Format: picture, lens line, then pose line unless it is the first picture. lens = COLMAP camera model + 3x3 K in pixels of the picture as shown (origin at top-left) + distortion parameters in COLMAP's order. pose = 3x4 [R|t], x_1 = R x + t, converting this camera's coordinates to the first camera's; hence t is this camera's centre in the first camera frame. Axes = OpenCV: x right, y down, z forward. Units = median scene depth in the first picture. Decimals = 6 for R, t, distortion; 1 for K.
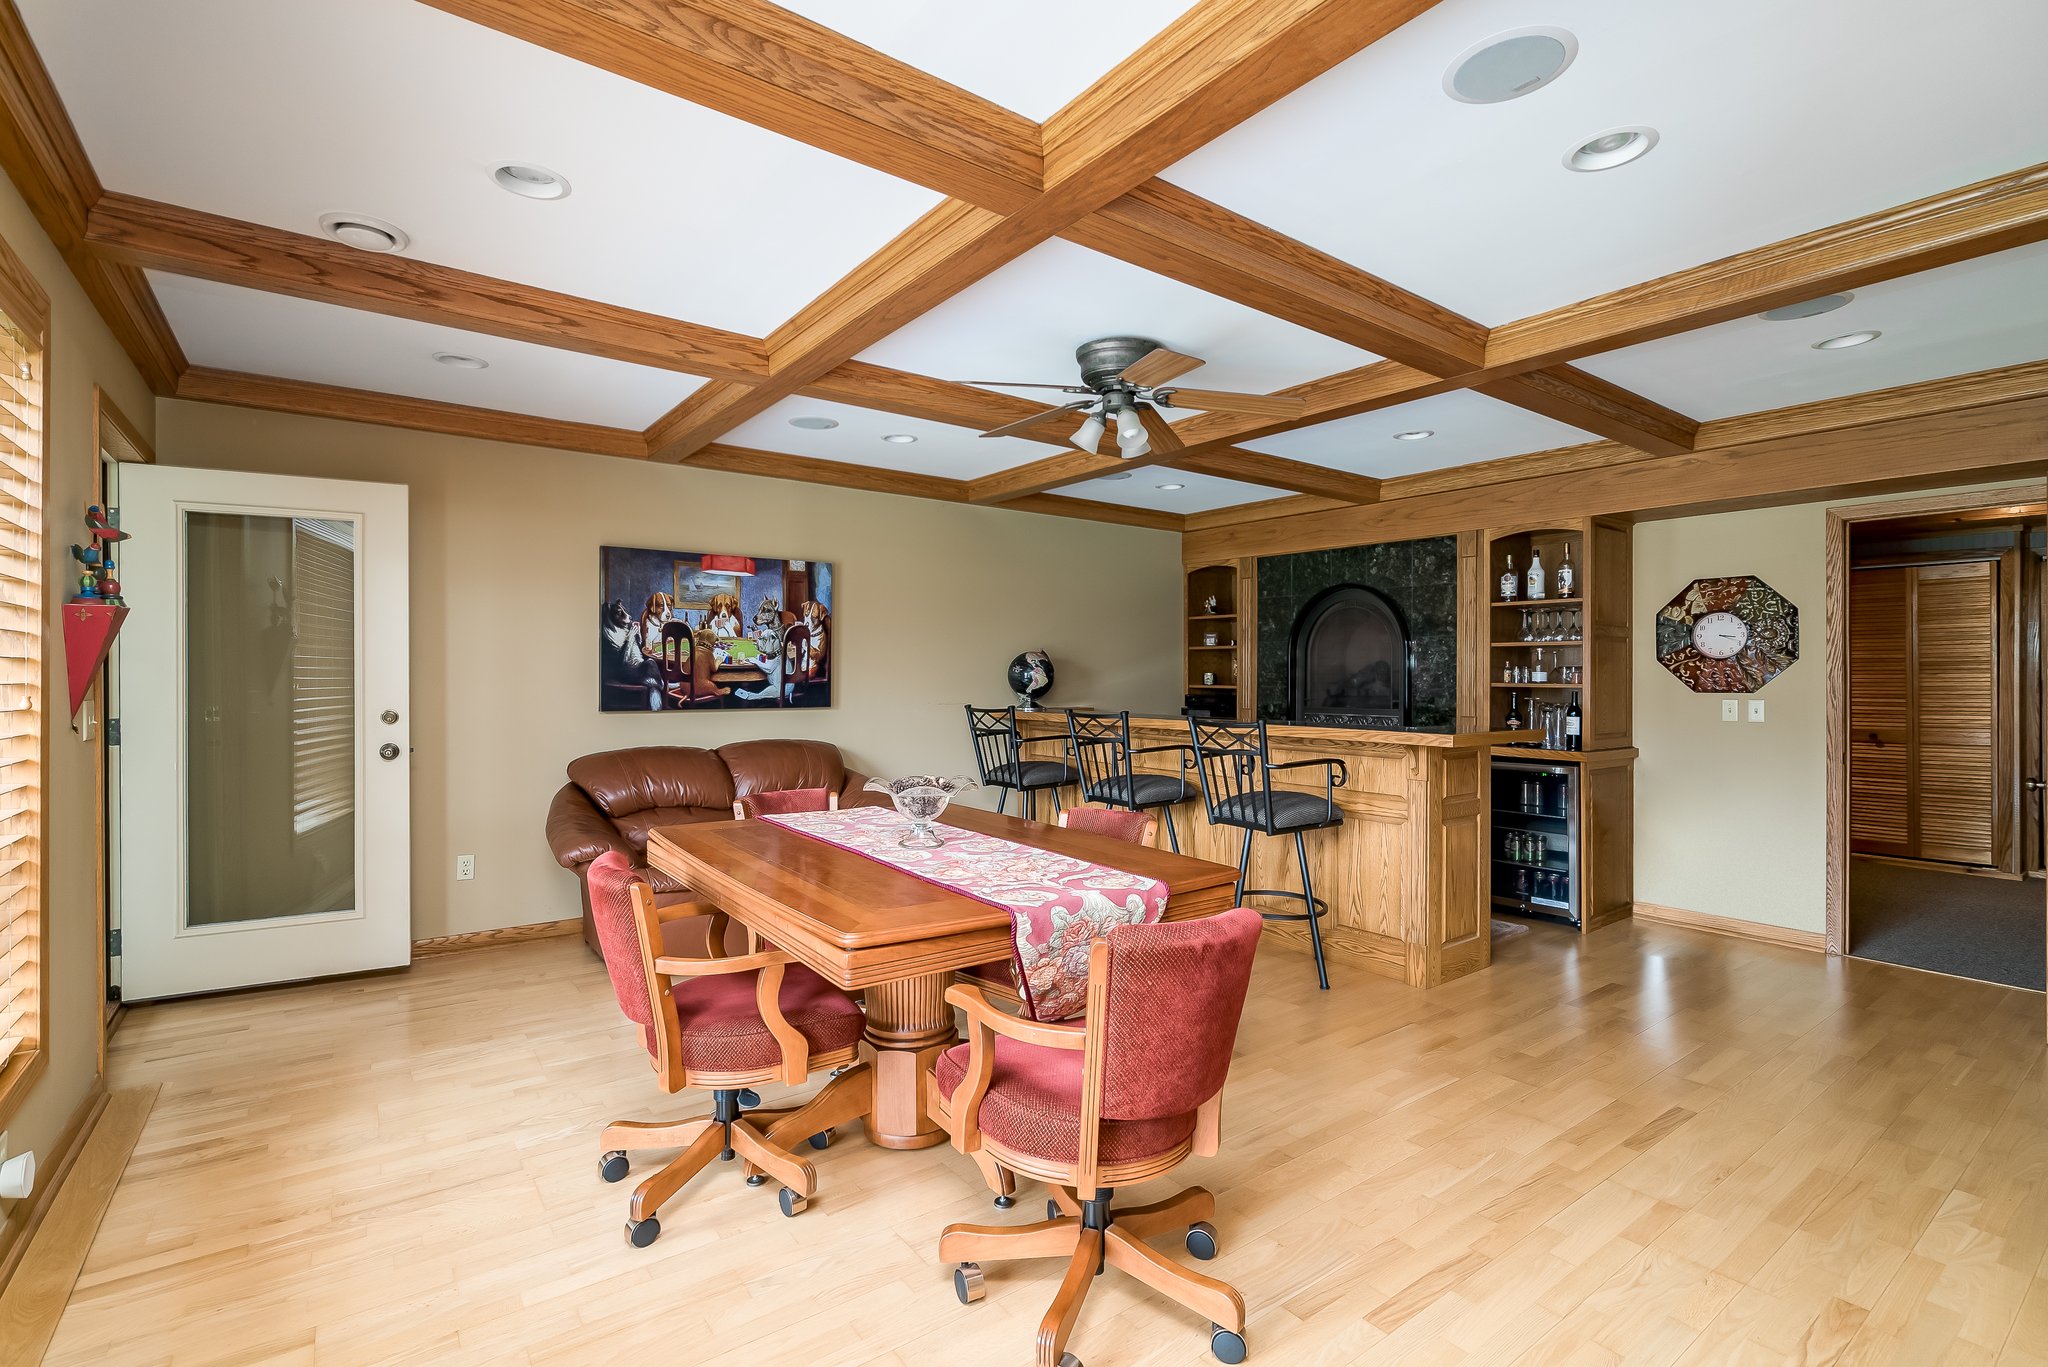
lens RADIAL K [[937.9, 0, 1032.4], [0, 937.9, 687.1], [0, 0, 1]] dist [-0.002737, -0.001138]
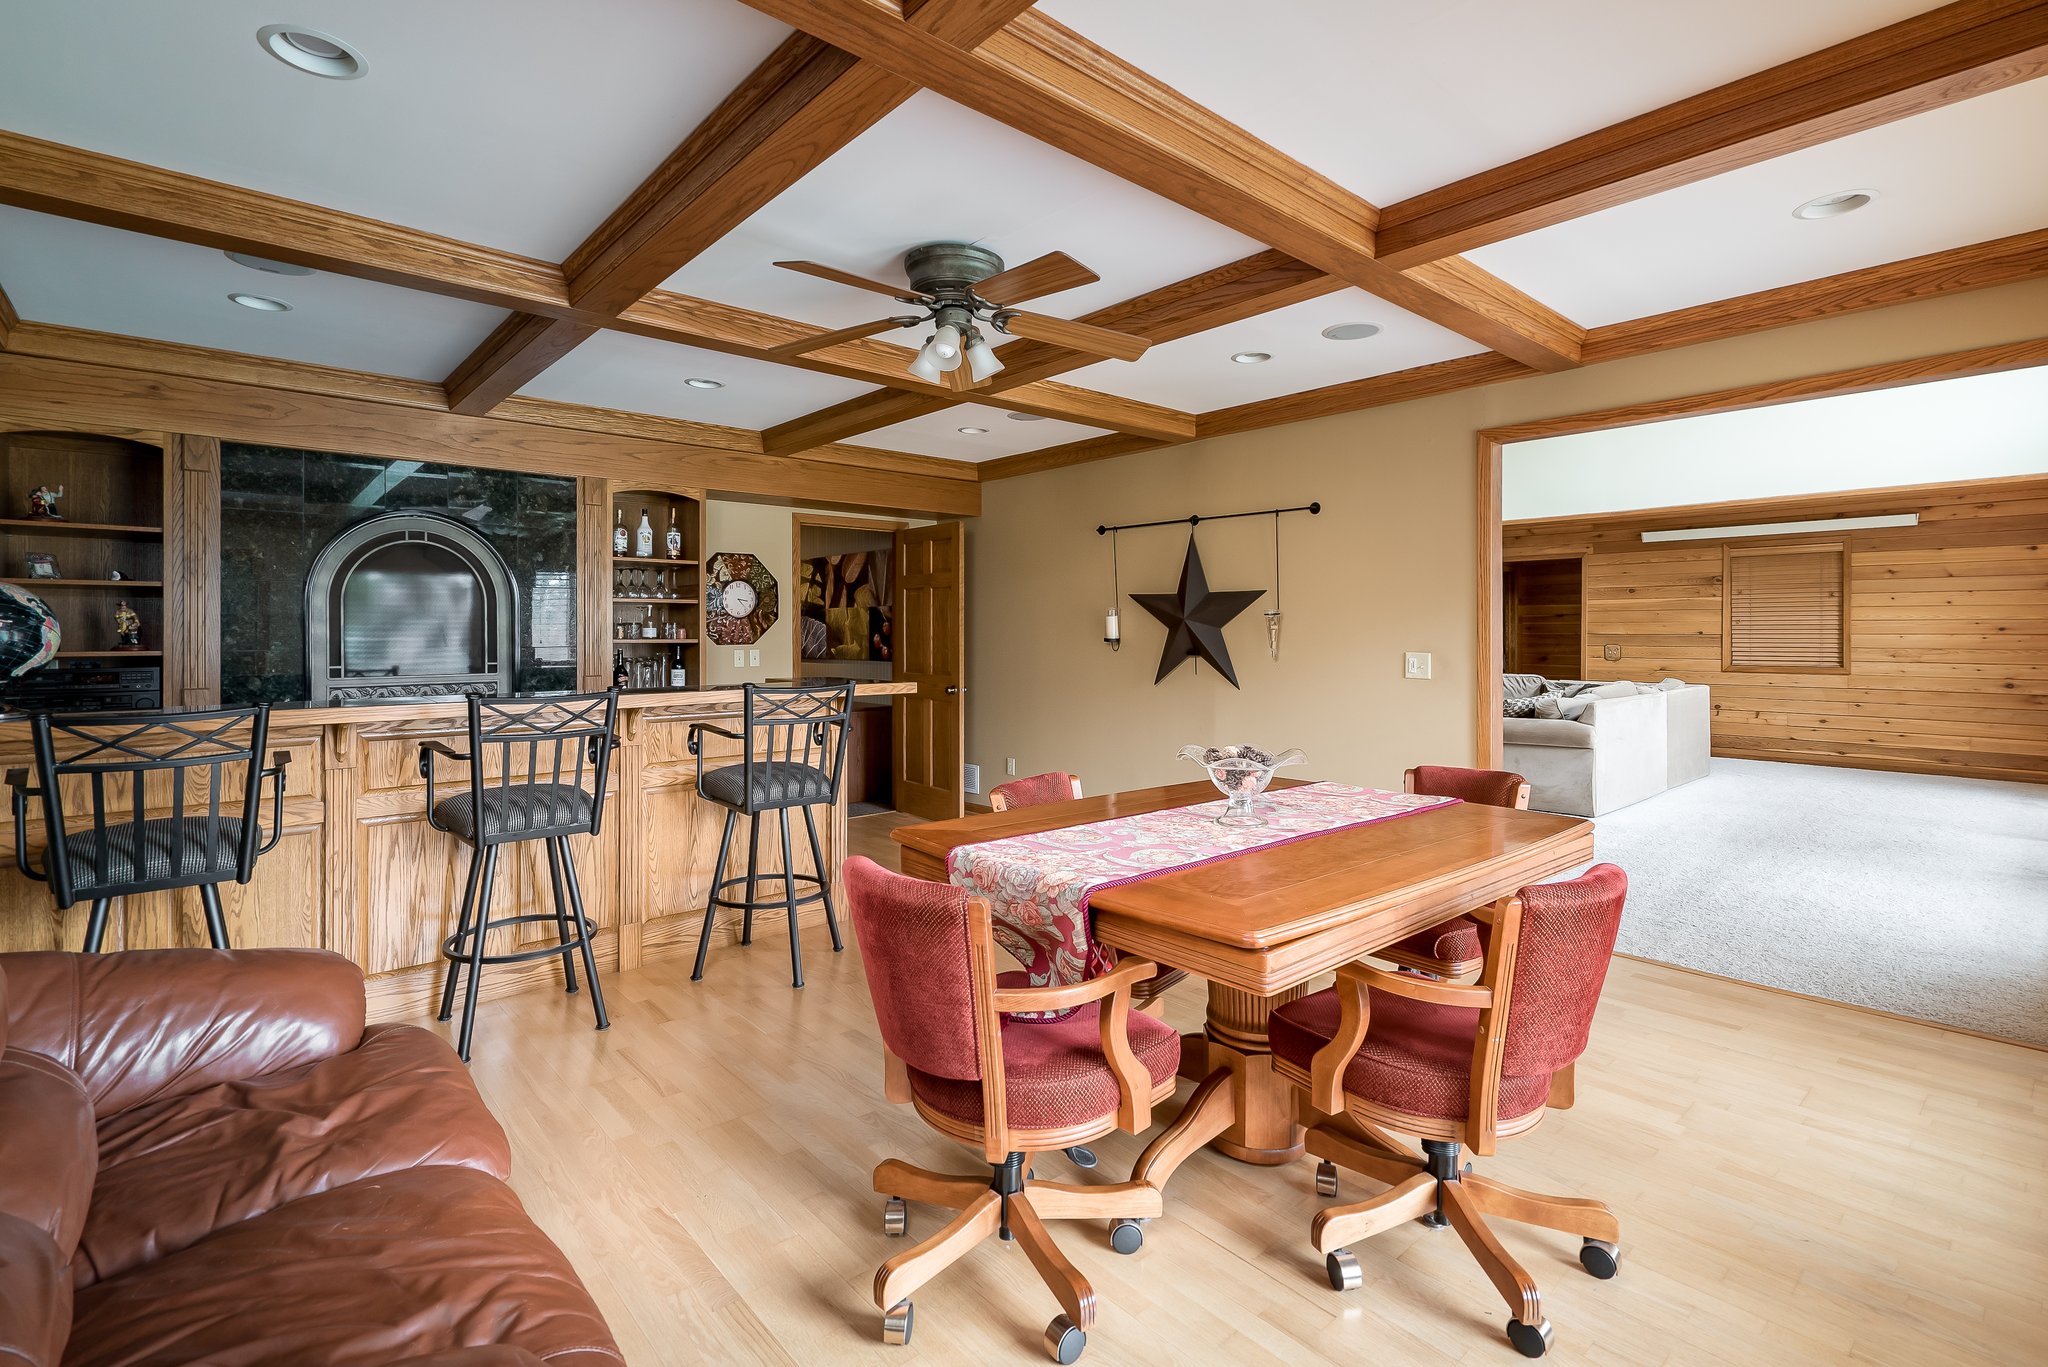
lens RADIAL K [[937.9, 0, 1010.4], [0, 937.9, 617.9], [0, 0, 1]] dist [-0.002737, -0.001138]
pose [[-0.063567, 0.011658, 0.997909, -0.528279], [0.013006, 0.999857, -0.010852, -0.011233], [-0.997893, 0.012289, -0.063710, 0.689467]]
